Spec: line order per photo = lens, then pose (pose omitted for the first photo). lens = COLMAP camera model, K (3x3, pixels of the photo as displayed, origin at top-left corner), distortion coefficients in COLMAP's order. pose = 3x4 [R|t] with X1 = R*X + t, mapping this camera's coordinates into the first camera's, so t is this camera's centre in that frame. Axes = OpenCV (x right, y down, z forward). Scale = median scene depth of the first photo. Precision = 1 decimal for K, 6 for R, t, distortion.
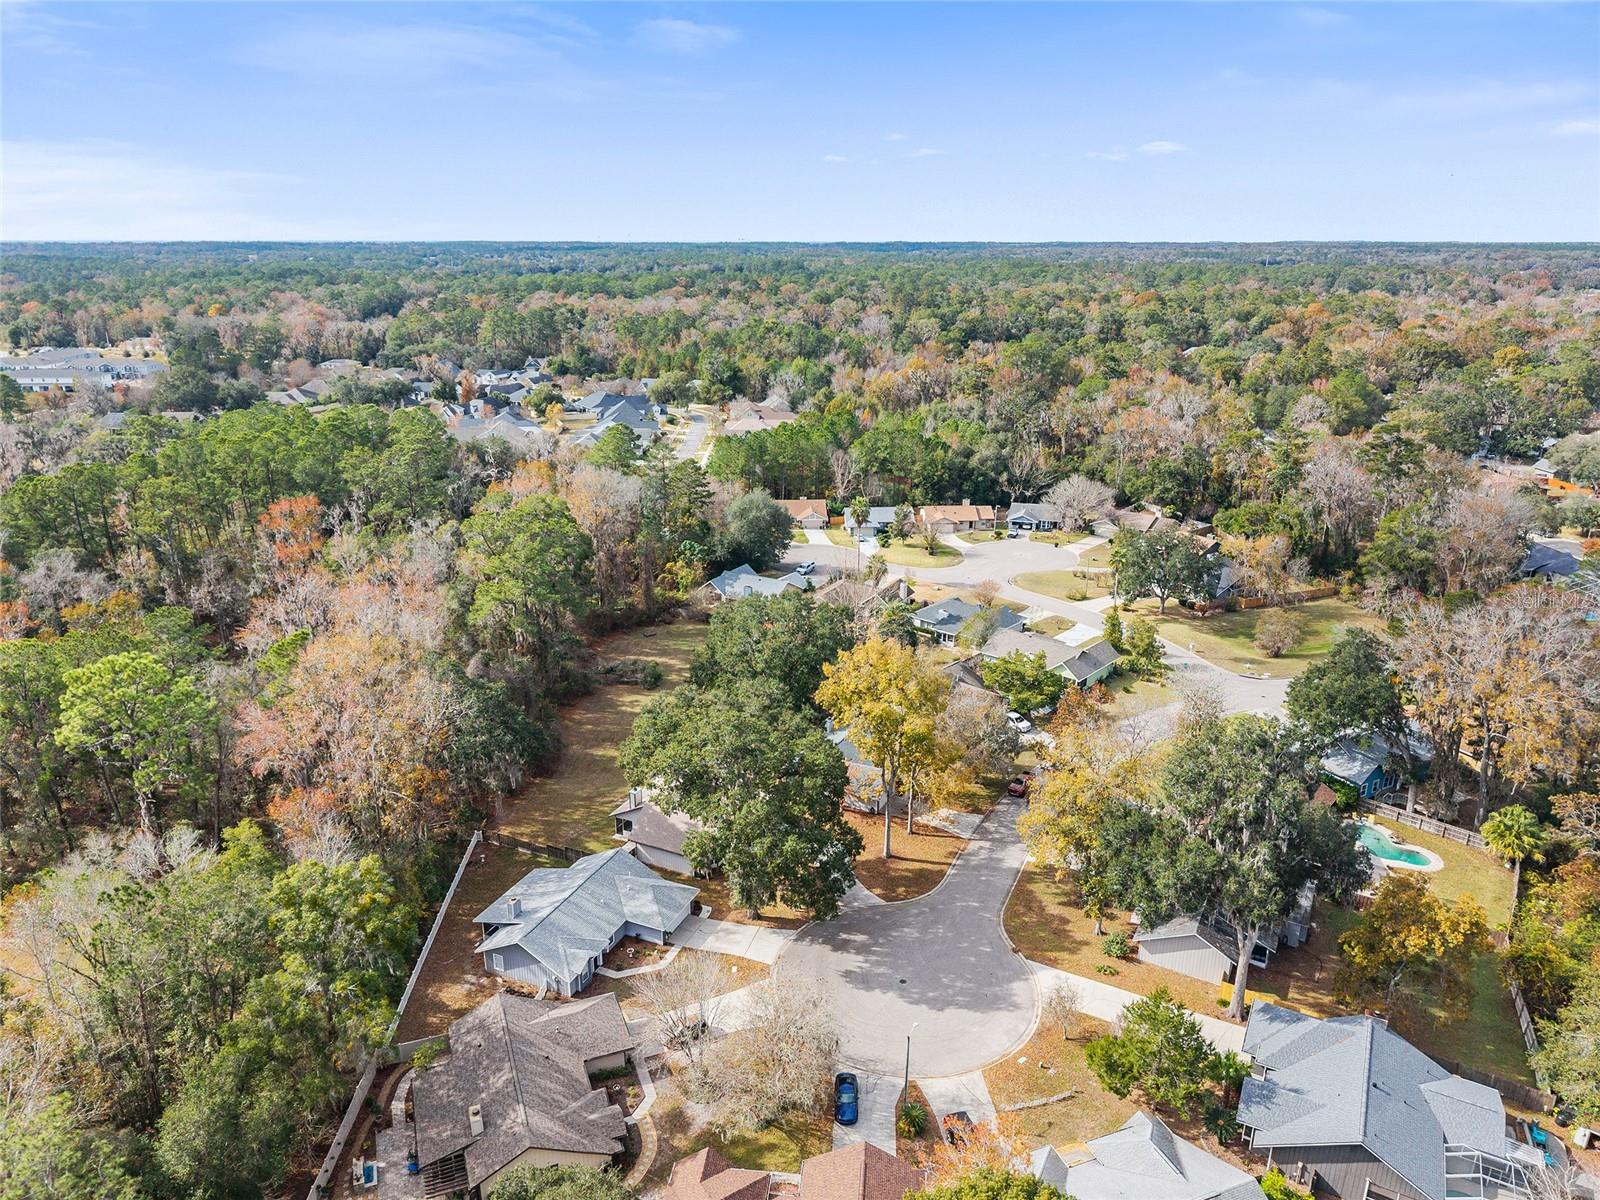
lens RADIAL K [[1067.5, 0, 795.0], [0, 1067.5, 596.9], [0, 0, 1]] dist [0.038774, -0.047136]
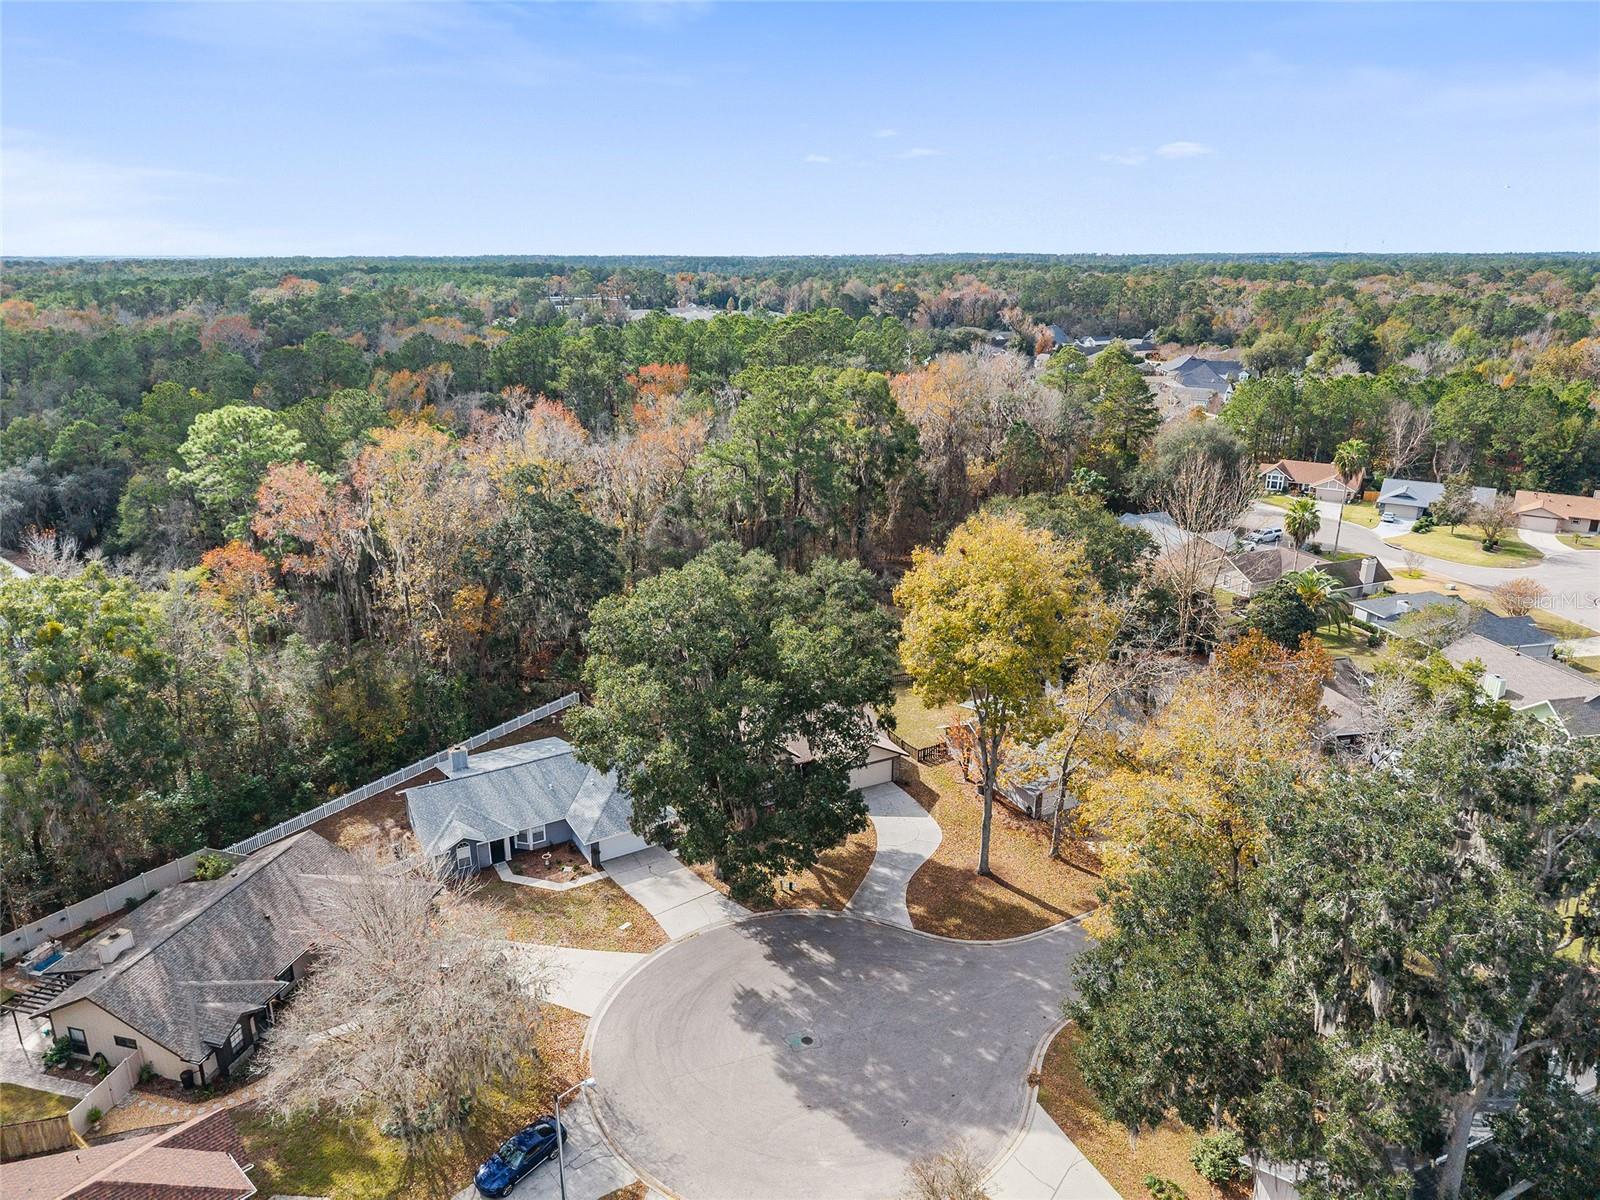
lens RADIAL K [[1067.5, 0, 800.7], [0, 1067.5, 603.0], [0, 0, 1]] dist [0.038774, -0.047136]
pose [[0.809662, 0.182062, -0.557944, 0.325068], [-0.183117, 0.981576, 0.054566, 0.070649], [0.557599, 0.057988, 0.828083, 0.403359]]
